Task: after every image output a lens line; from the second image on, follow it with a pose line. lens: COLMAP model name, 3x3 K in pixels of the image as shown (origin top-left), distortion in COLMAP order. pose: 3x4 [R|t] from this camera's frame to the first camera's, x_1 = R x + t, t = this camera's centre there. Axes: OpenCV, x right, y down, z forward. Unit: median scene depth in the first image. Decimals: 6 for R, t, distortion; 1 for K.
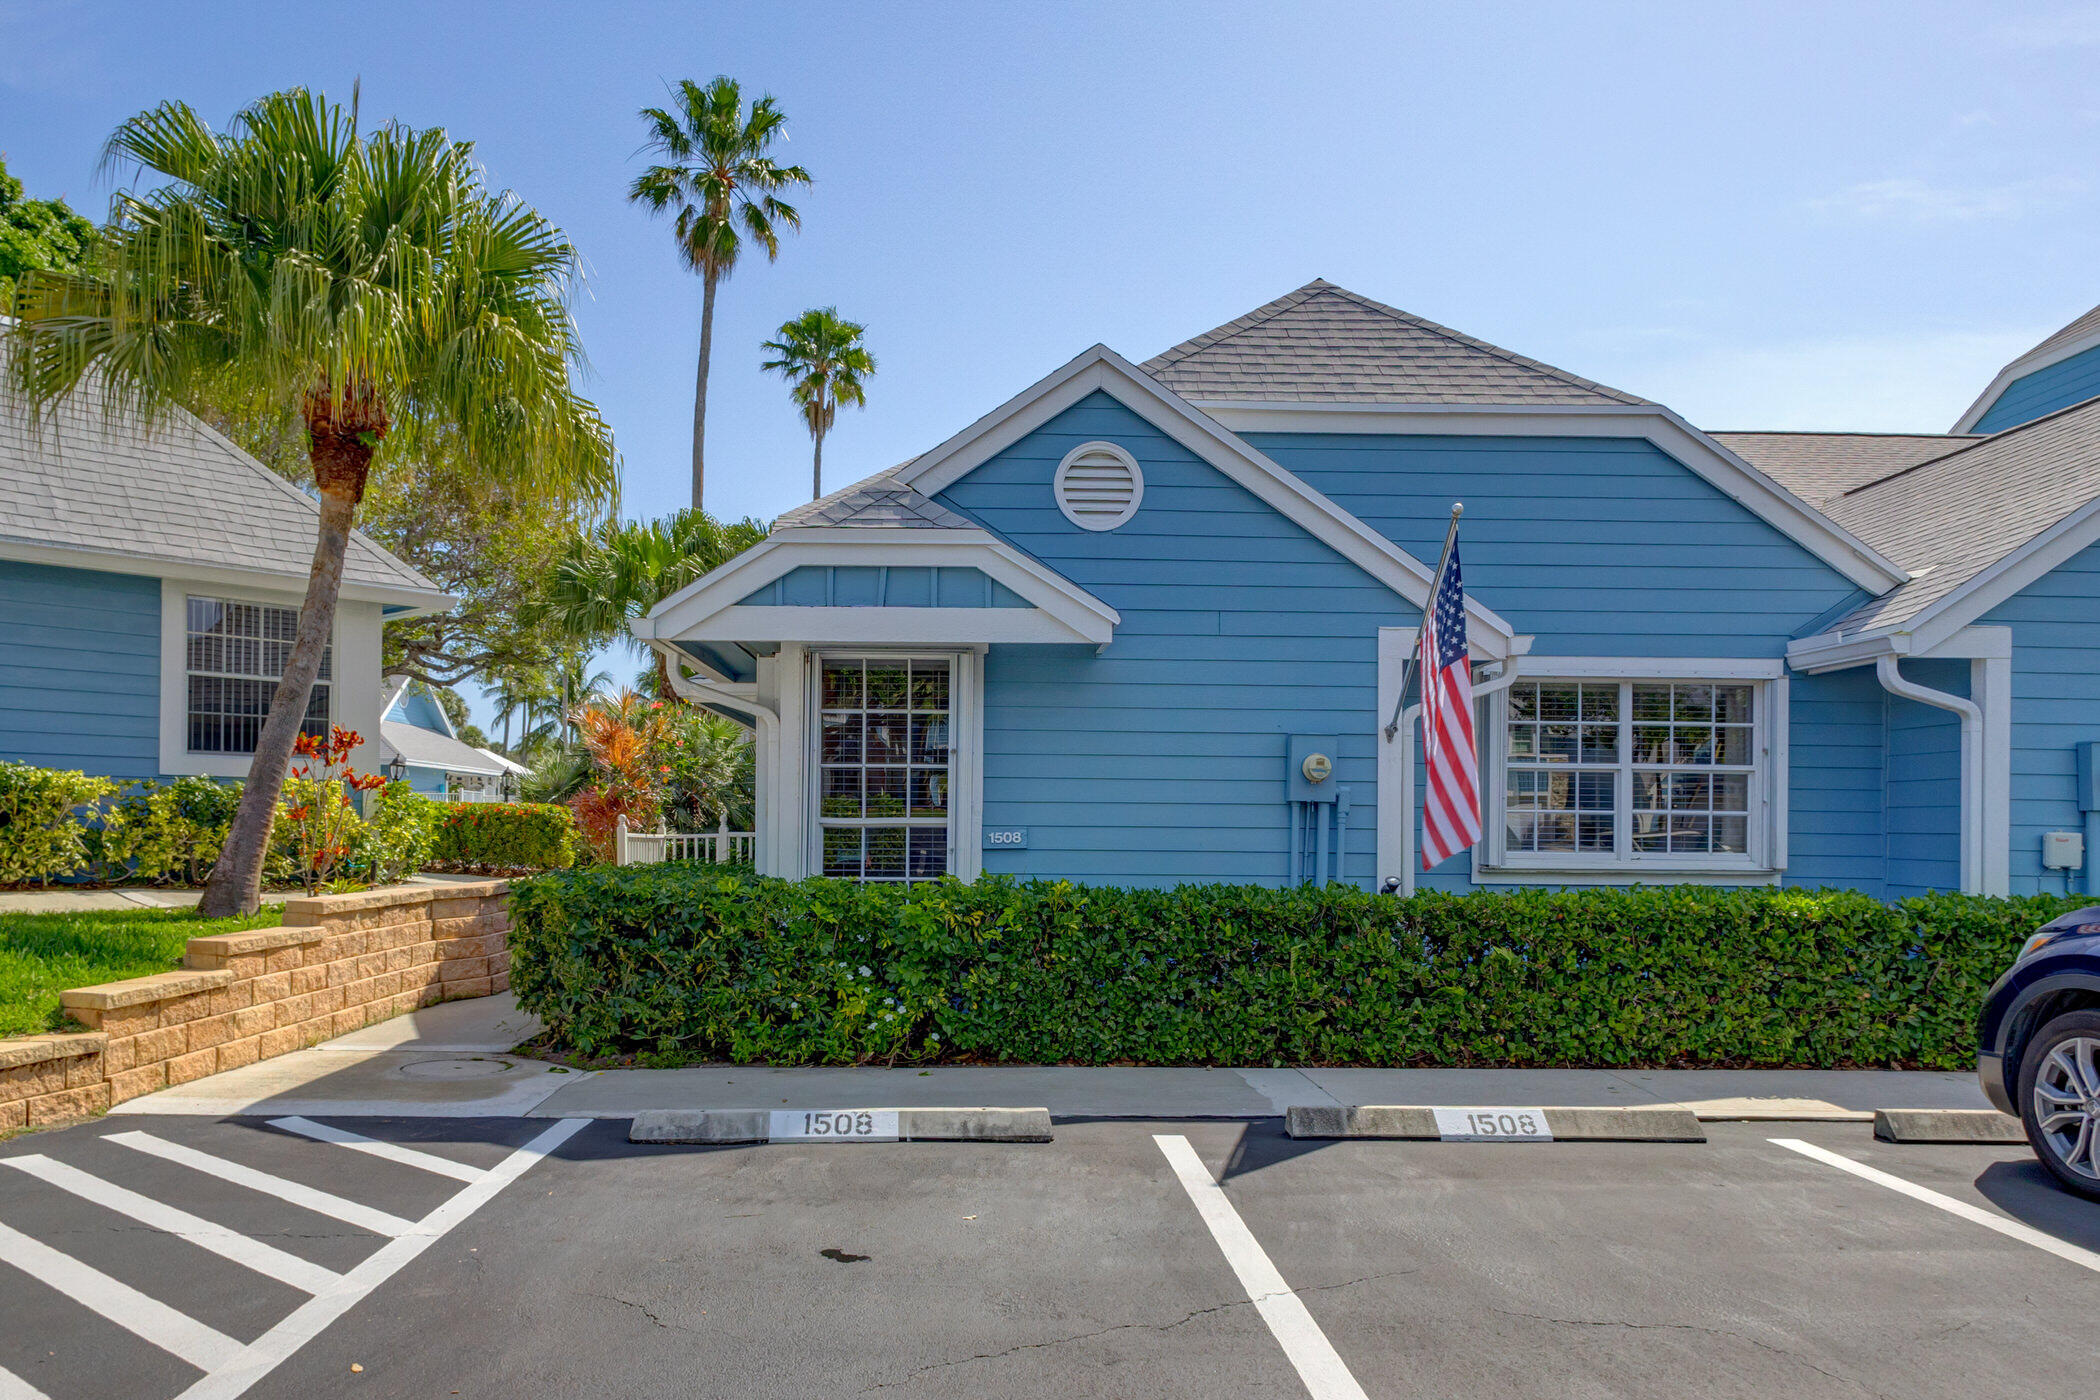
lens RADIAL K [[1468.5, 0, 999.0], [0, 1468.5, 829.8], [0, 0, 1]] dist [0.007355, 0.004136]
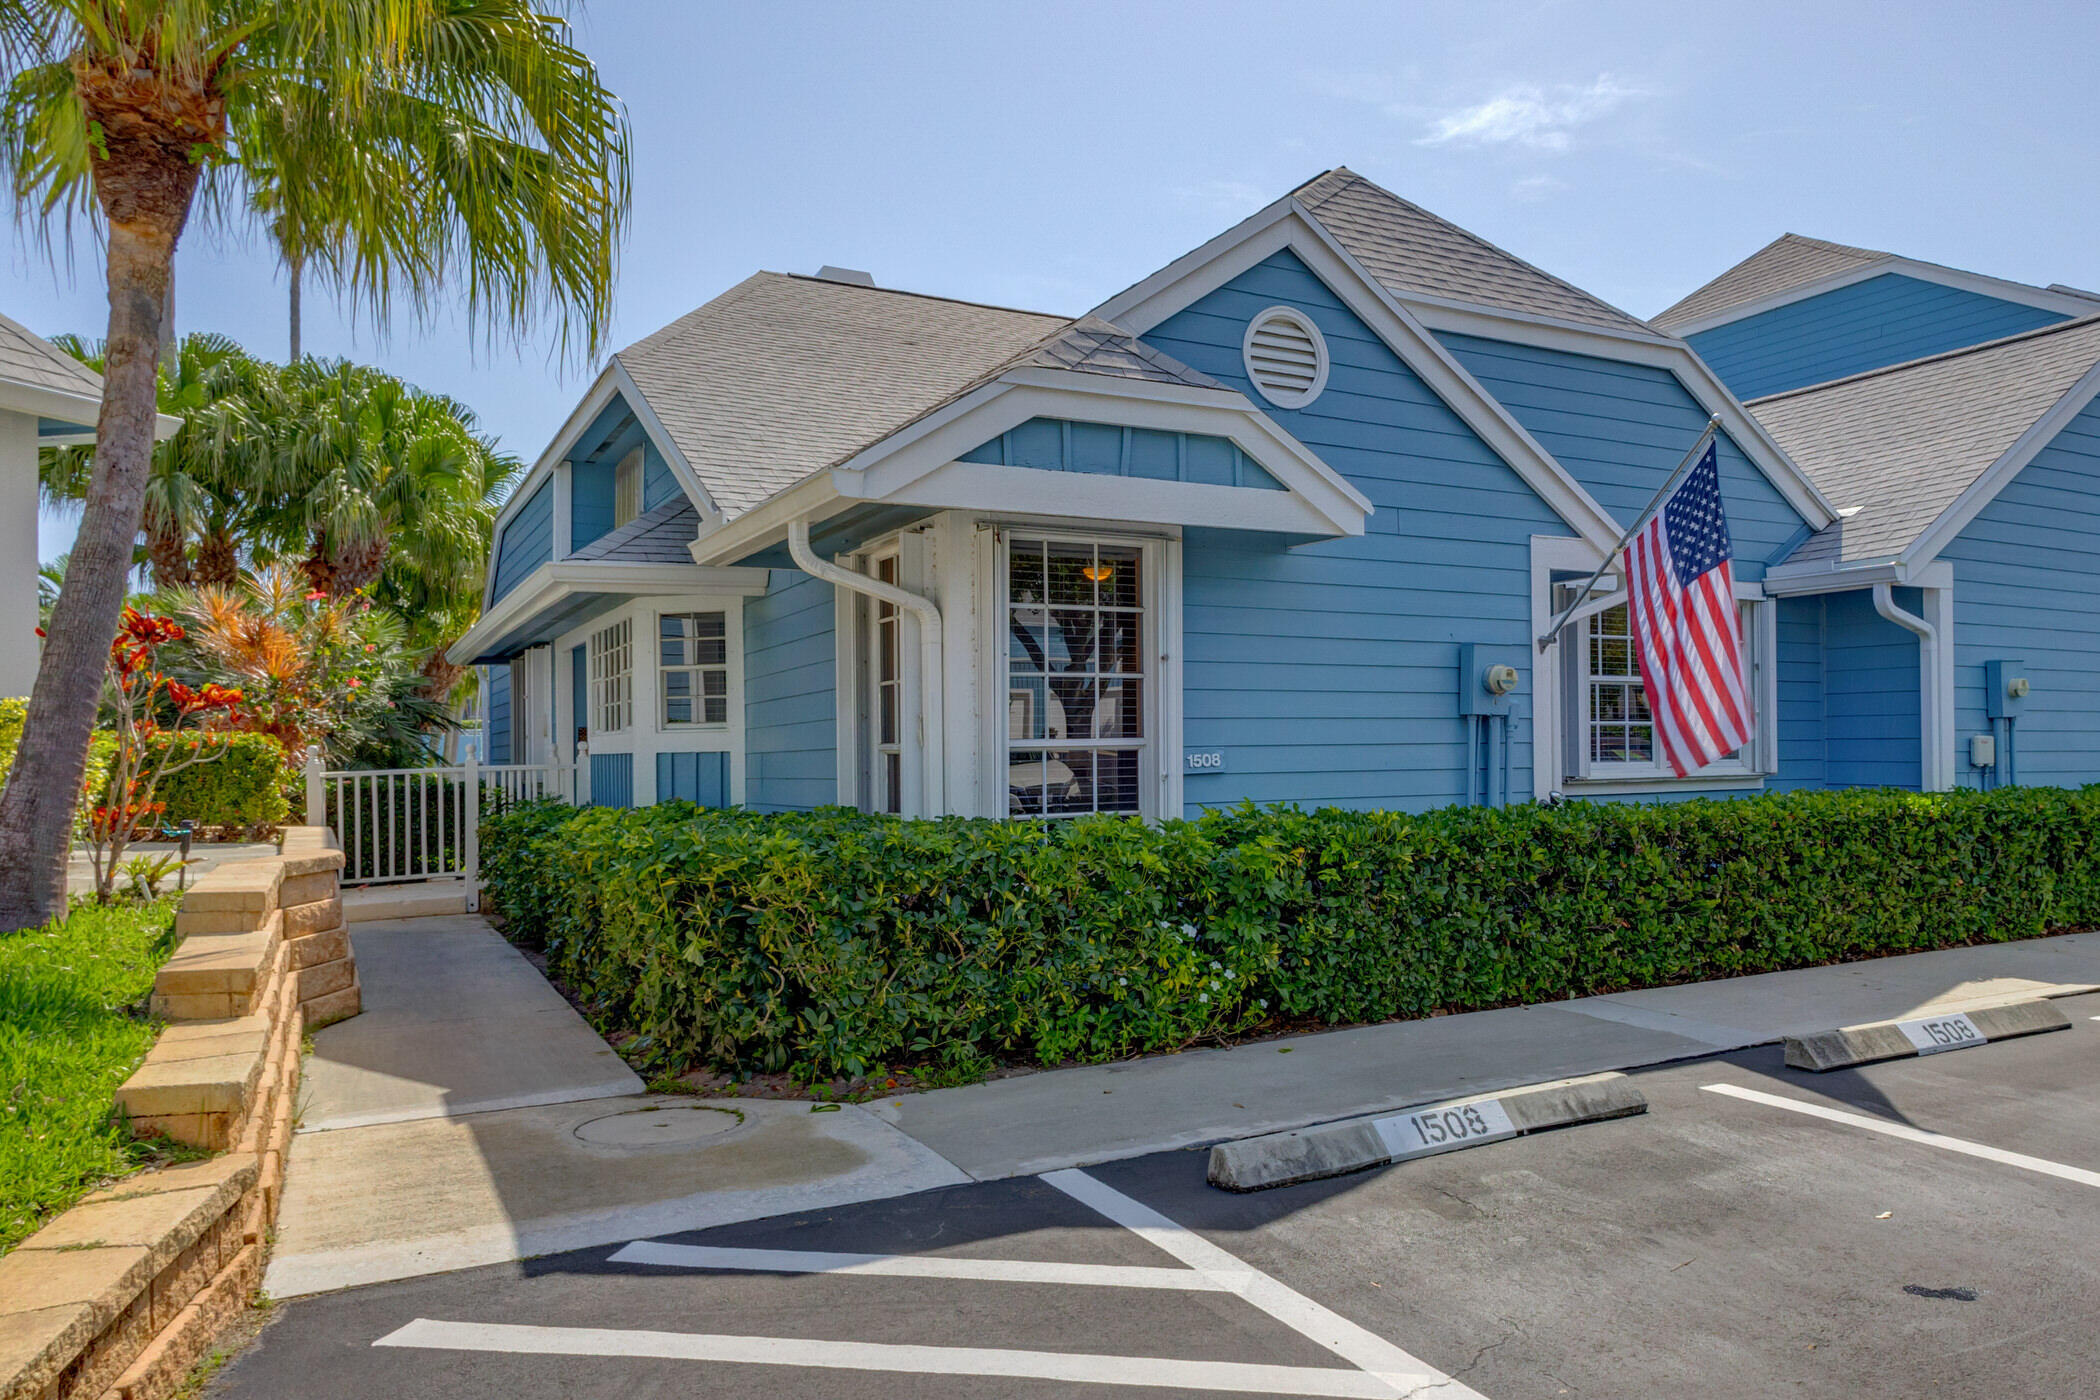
lens RADIAL K [[1495.0, 0, 1224.2], [0, 1495.0, 746.1], [0, 0, 1]] dist [0.012403, 0.003268]
pose [[0.869557, -0.018528, 0.493484, -0.412535], [0.020267, 0.999793, 0.001825, -0.004510], [-0.493416, 0.008415, 0.869753, 0.245694]]
